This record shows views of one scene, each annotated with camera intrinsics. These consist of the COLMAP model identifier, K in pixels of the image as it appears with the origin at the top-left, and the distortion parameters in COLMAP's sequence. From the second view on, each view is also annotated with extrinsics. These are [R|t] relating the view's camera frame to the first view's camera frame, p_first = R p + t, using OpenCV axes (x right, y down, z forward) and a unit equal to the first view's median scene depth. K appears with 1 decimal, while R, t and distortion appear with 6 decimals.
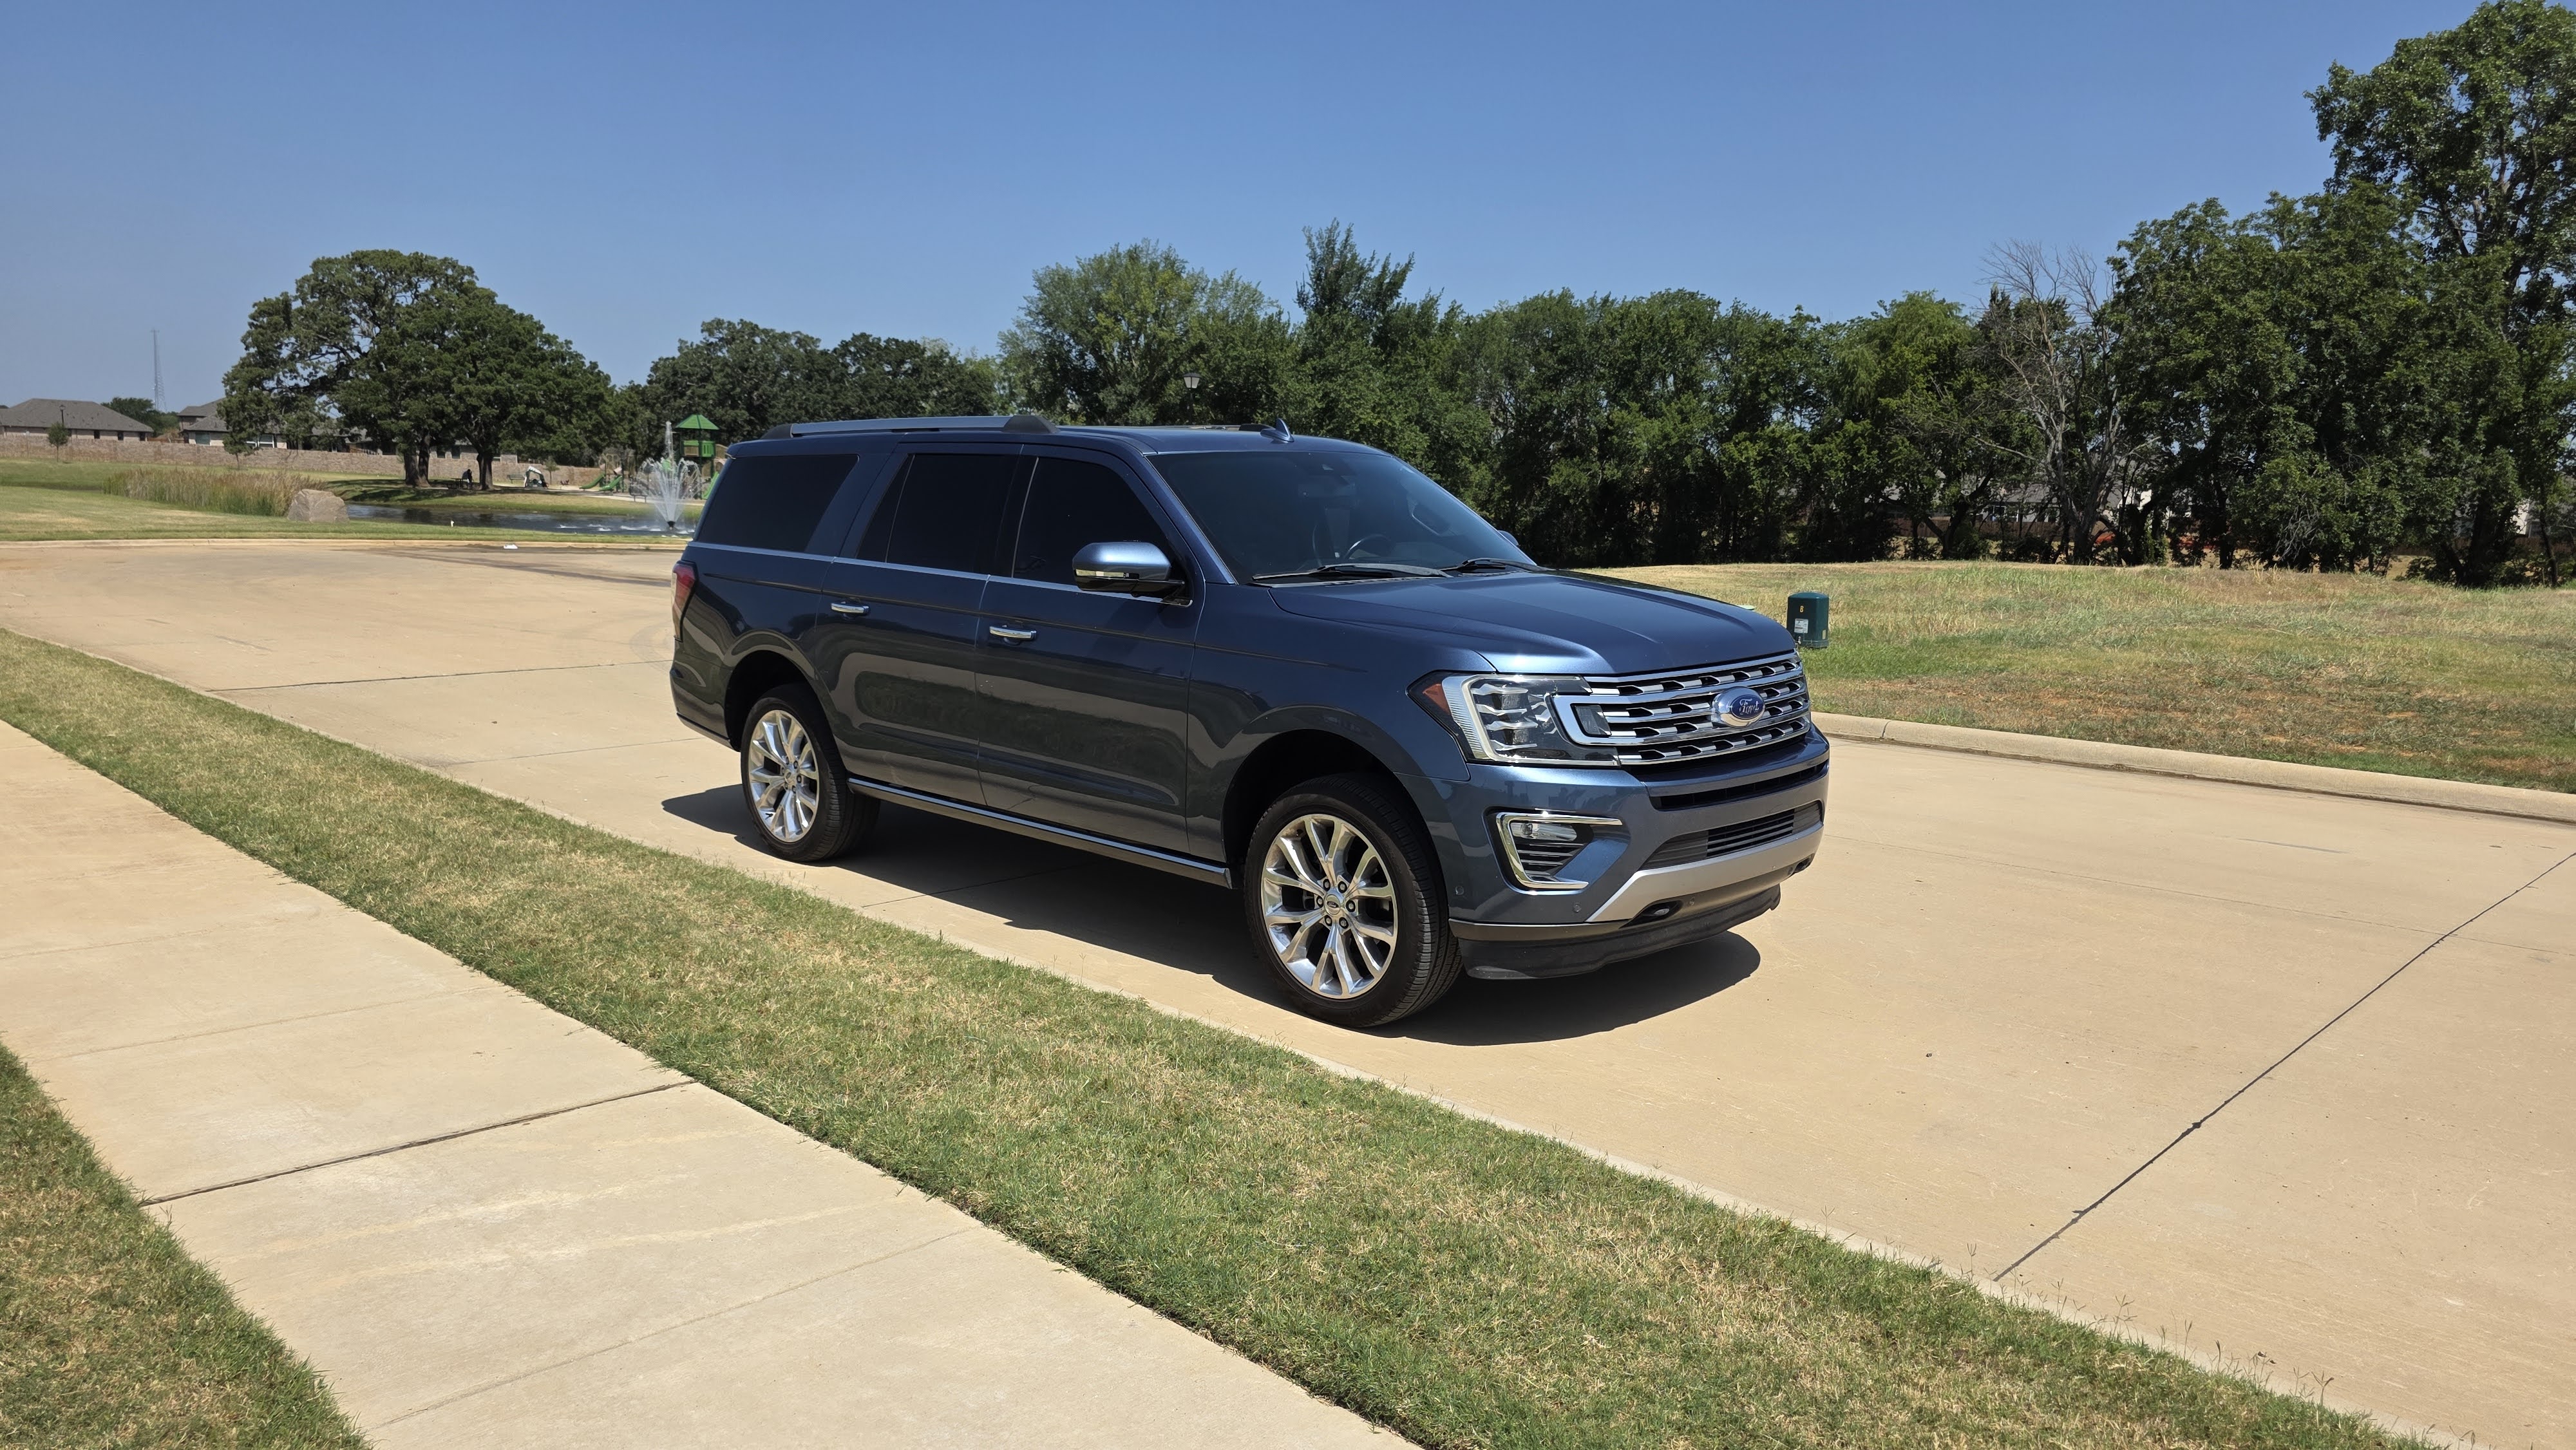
lens RADIAL K [[1719.8, 0, 1288.0], [0, 1719.8, 725.0], [0, 0, 1]] dist [0.003165, -0.001039]
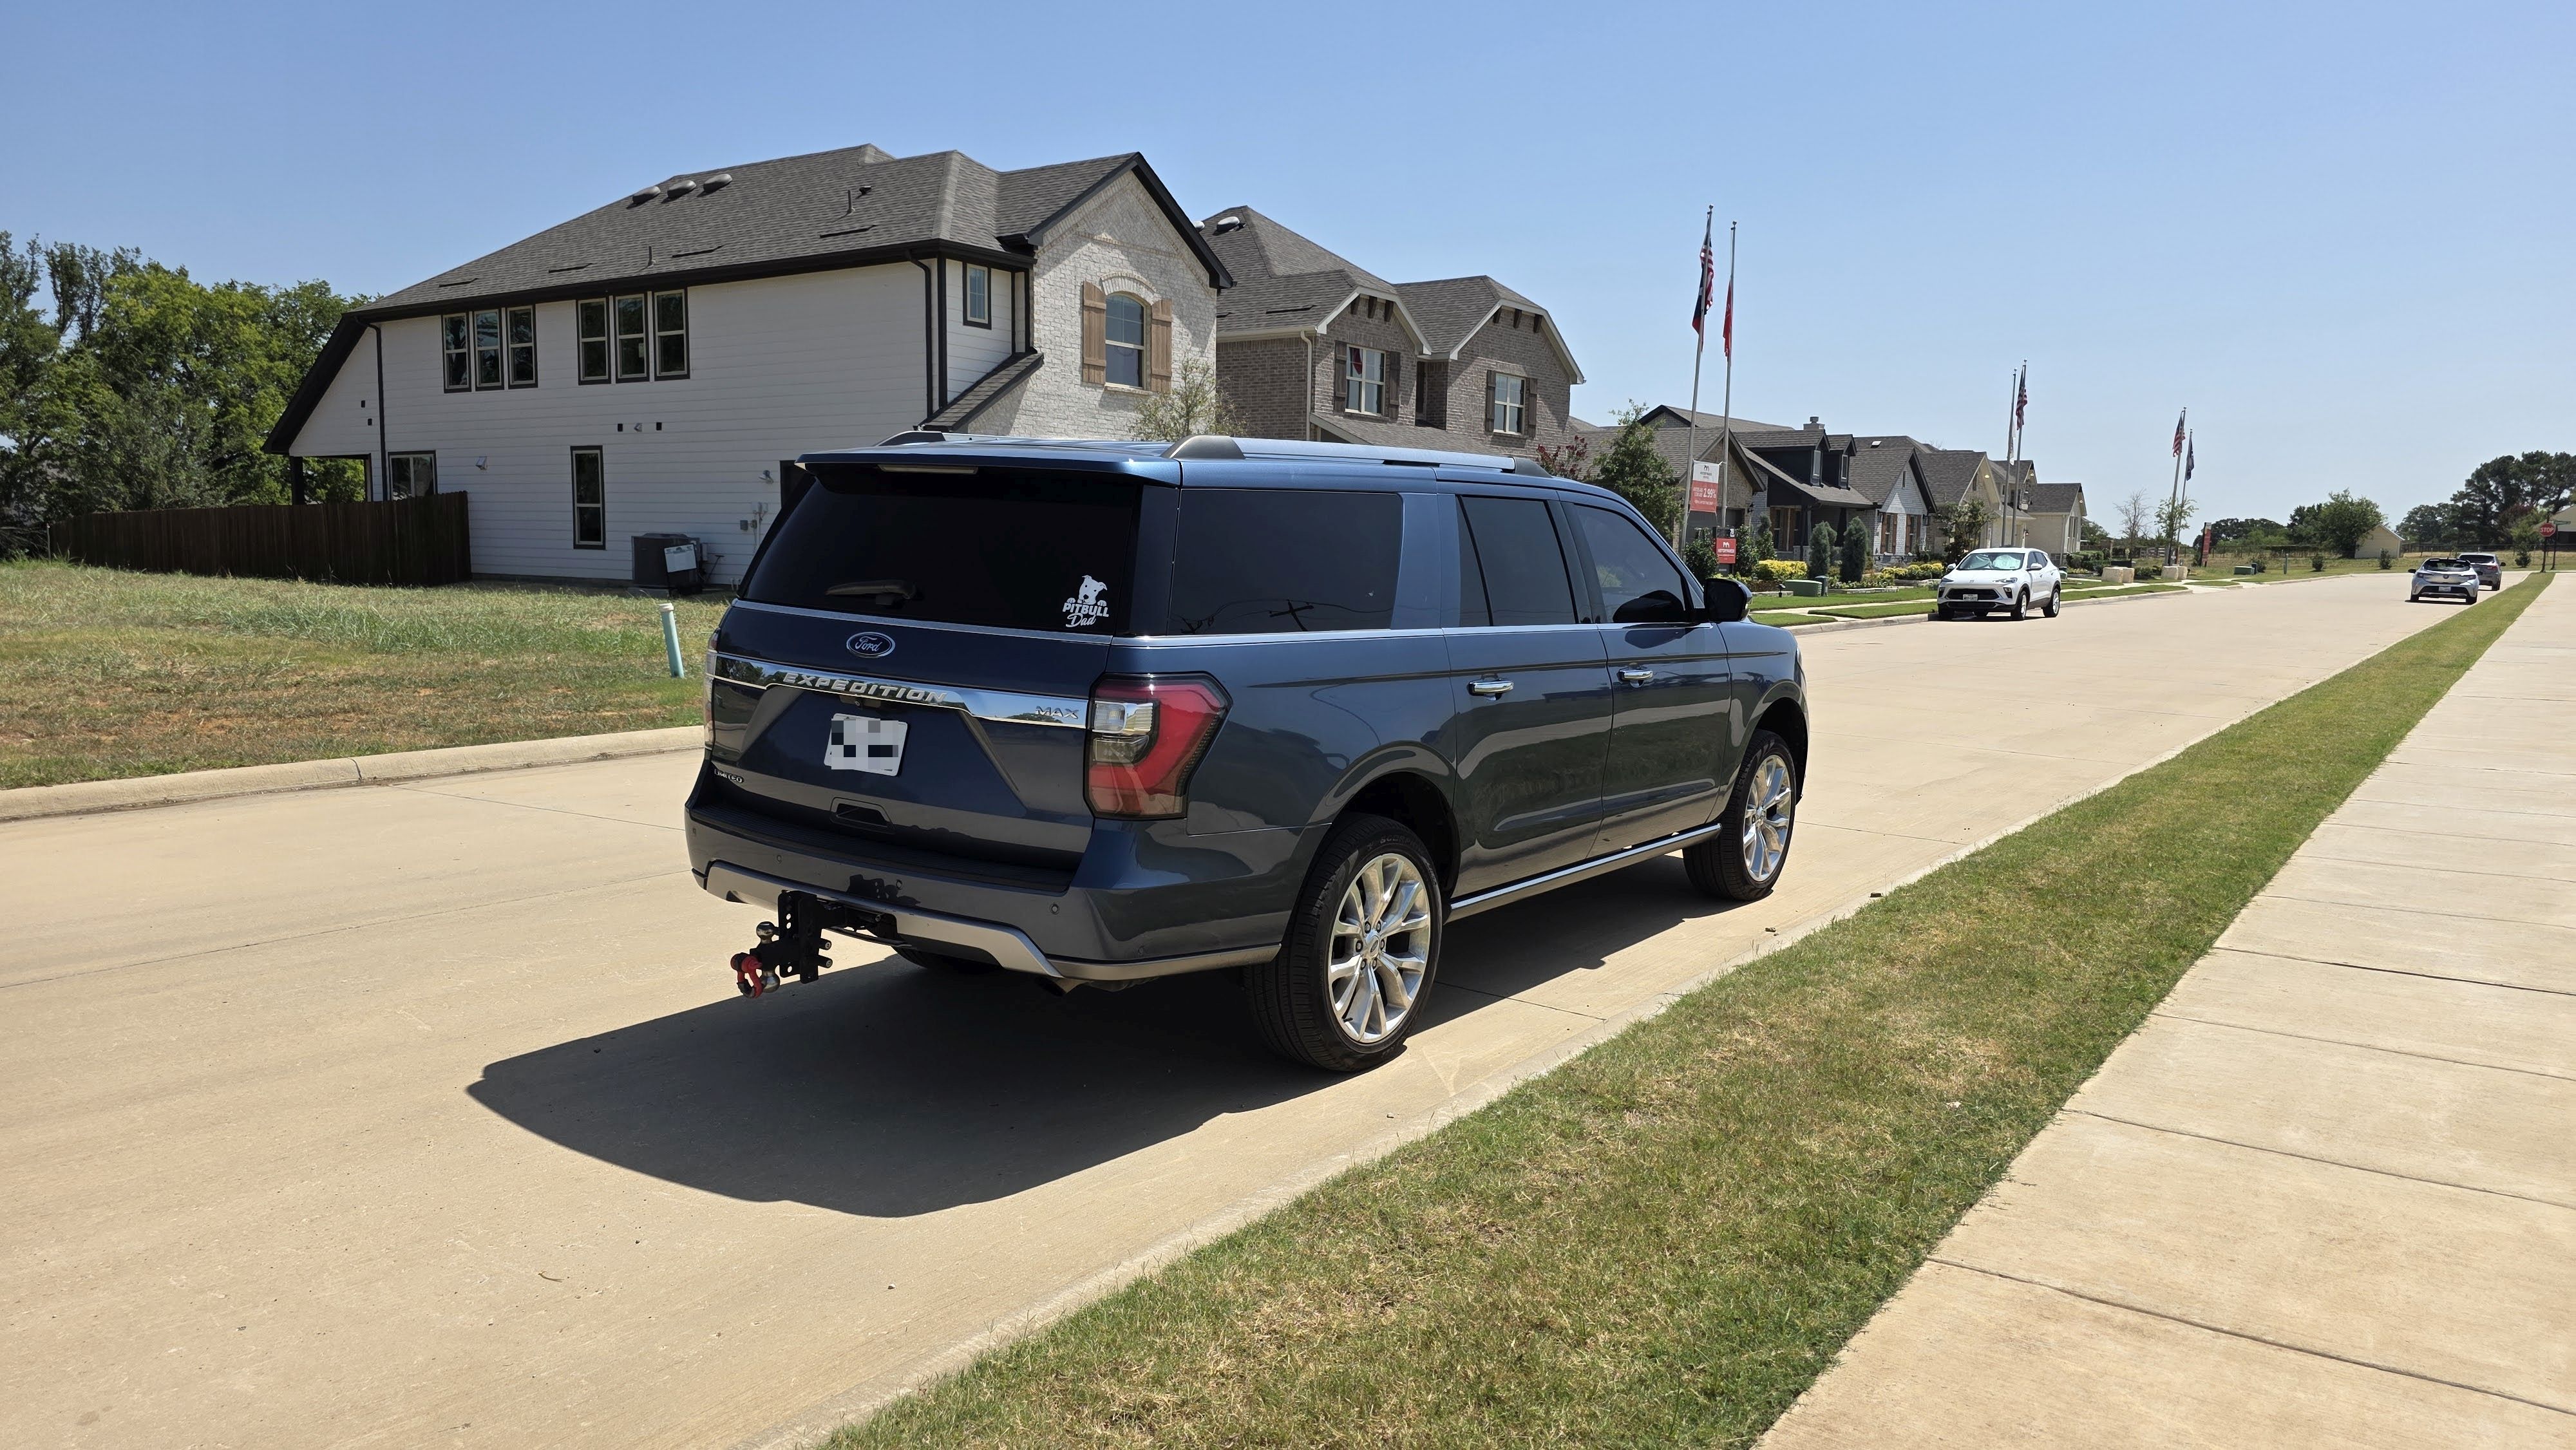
lens RADIAL K [[1719.8, 0, 1288.0], [0, 1719.8, 725.0], [0, 0, 1]] dist [0.003165, -0.001039]
pose [[-0.162374, -0.124364, 0.978861, -0.105040], [0.098159, 0.985069, 0.141435, -0.017936], [-0.981835, 0.119049, -0.147742, 0.141076]]
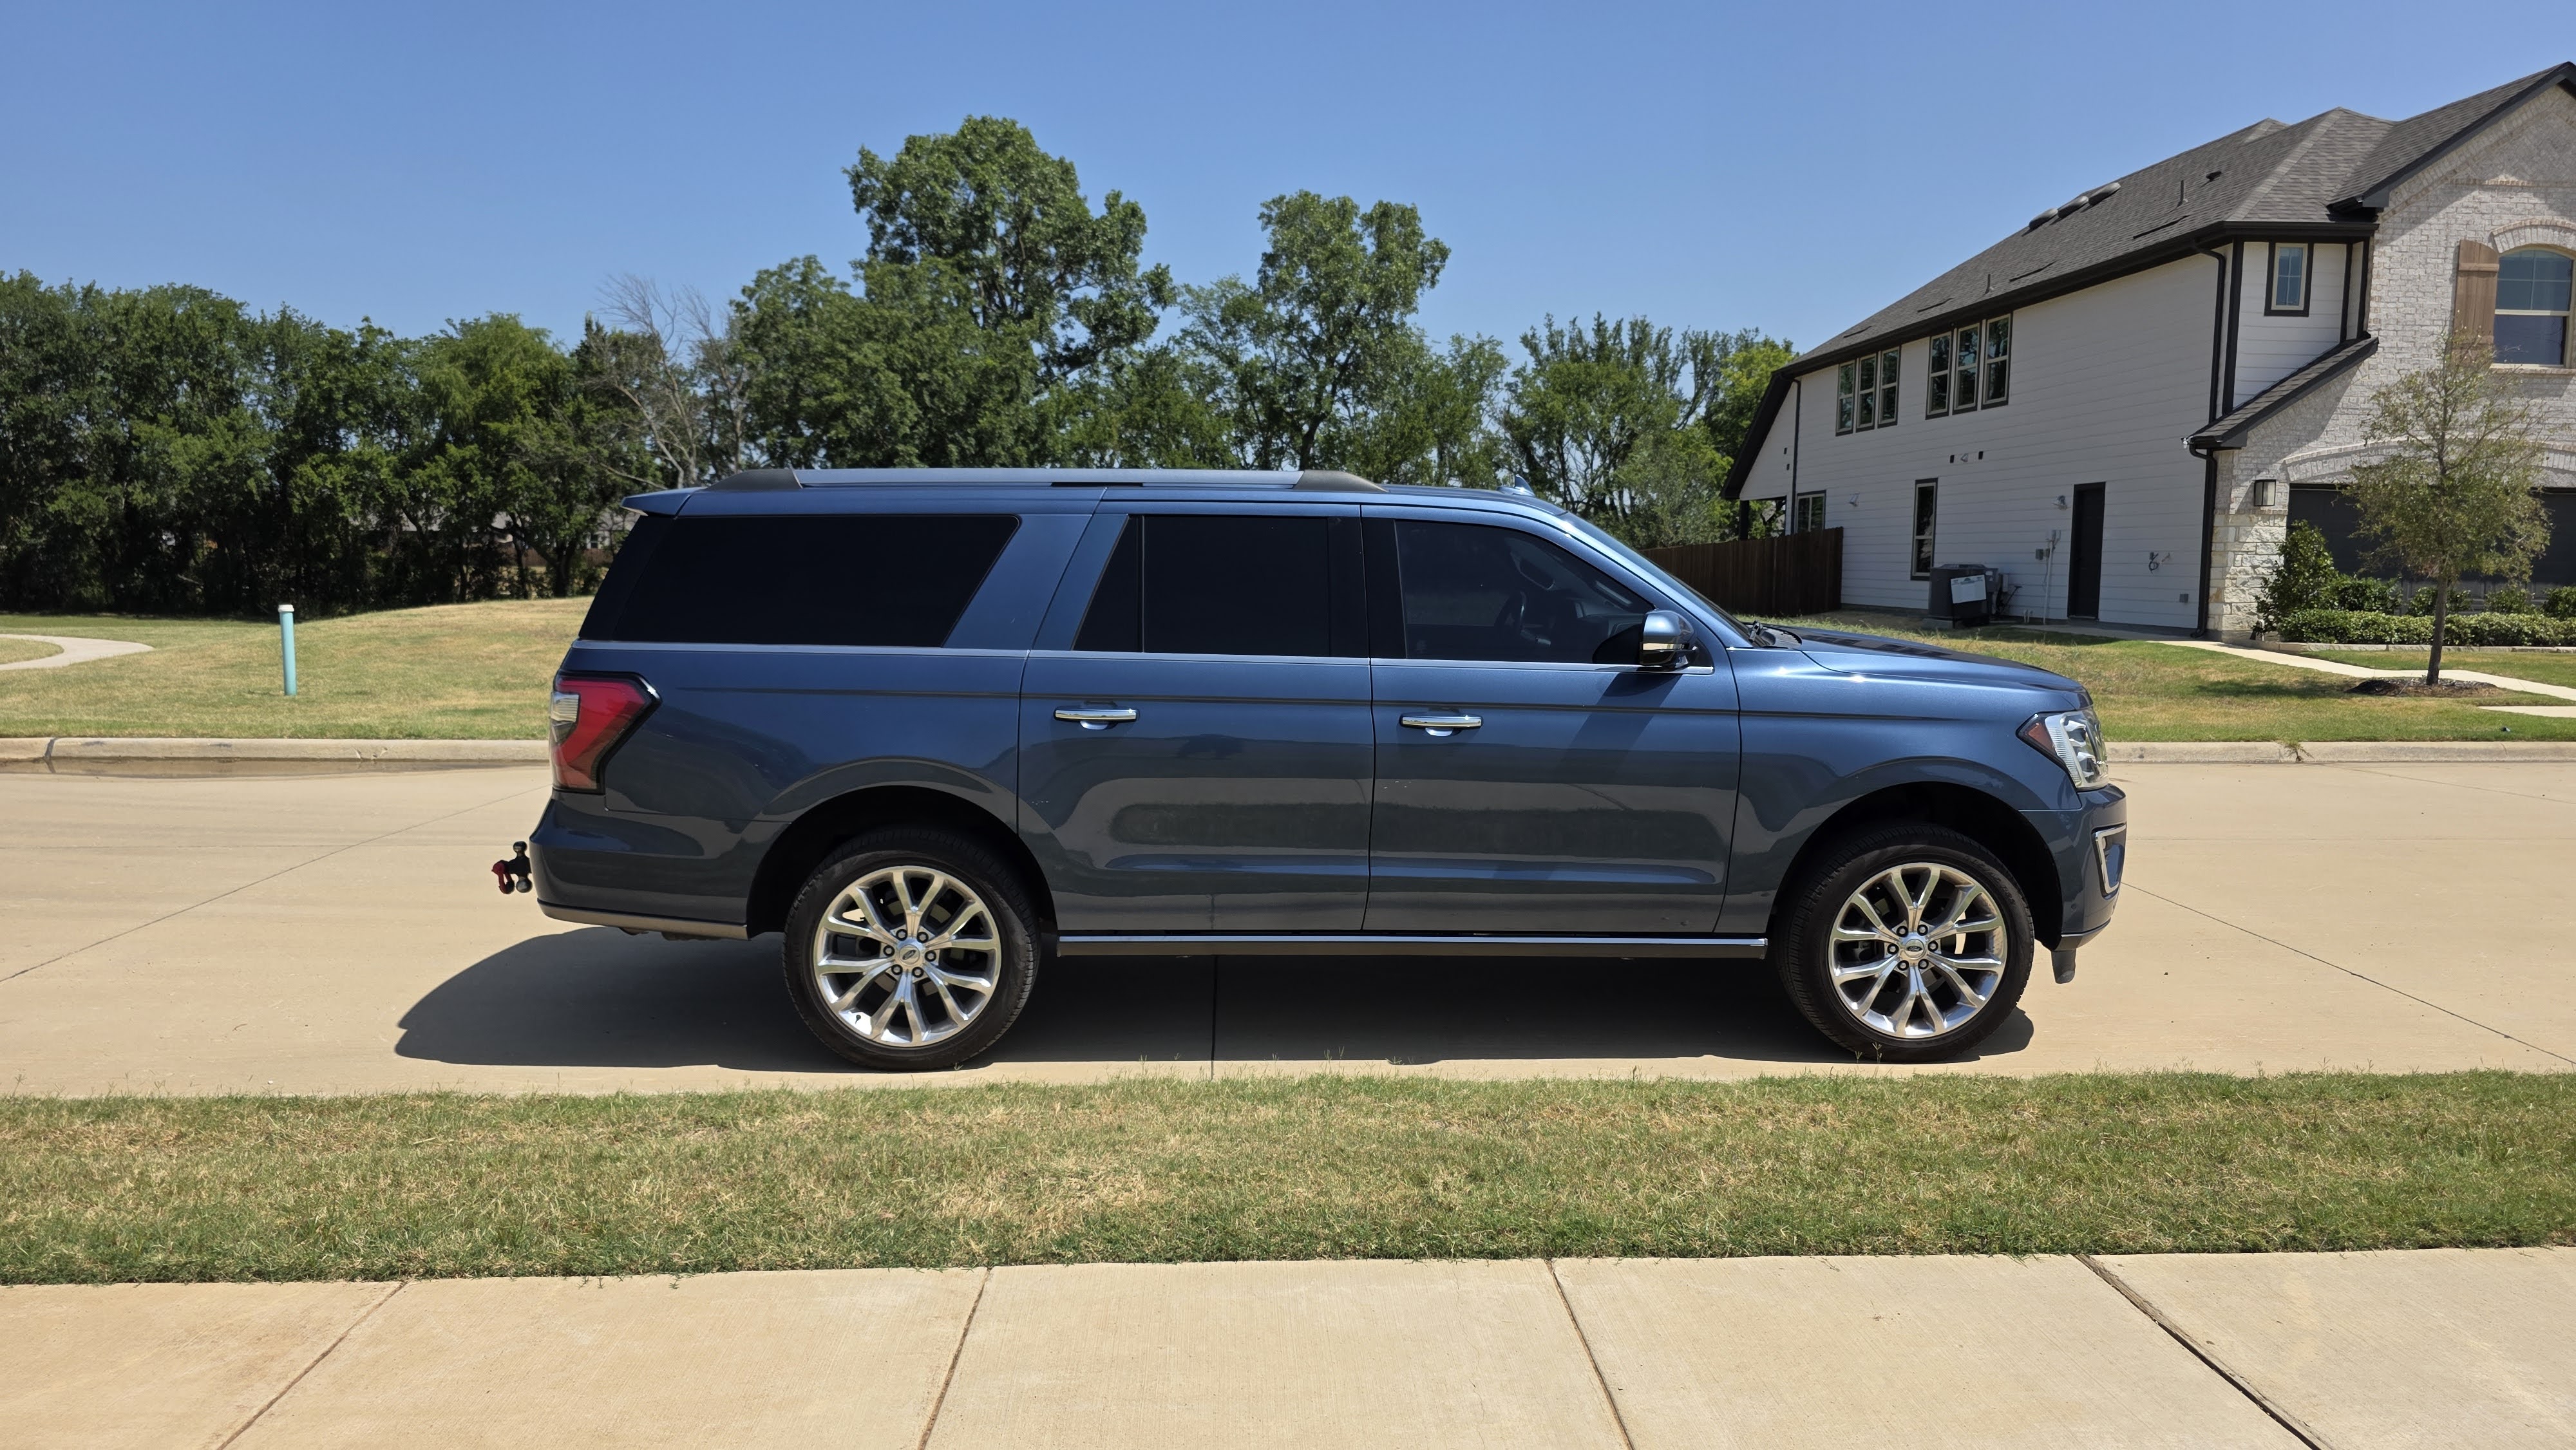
lens RADIAL K [[1731.7, 0, 1317.2], [0, 1731.7, 719.9], [0, 0, 1]] dist [-0.005898, -0.006105]
pose [[0.674557, -0.084448, 0.733376, -0.063272], [0.098558, 0.994844, 0.023903, -0.002986], [-0.731614, 0.056157, 0.679402, 0.019554]]
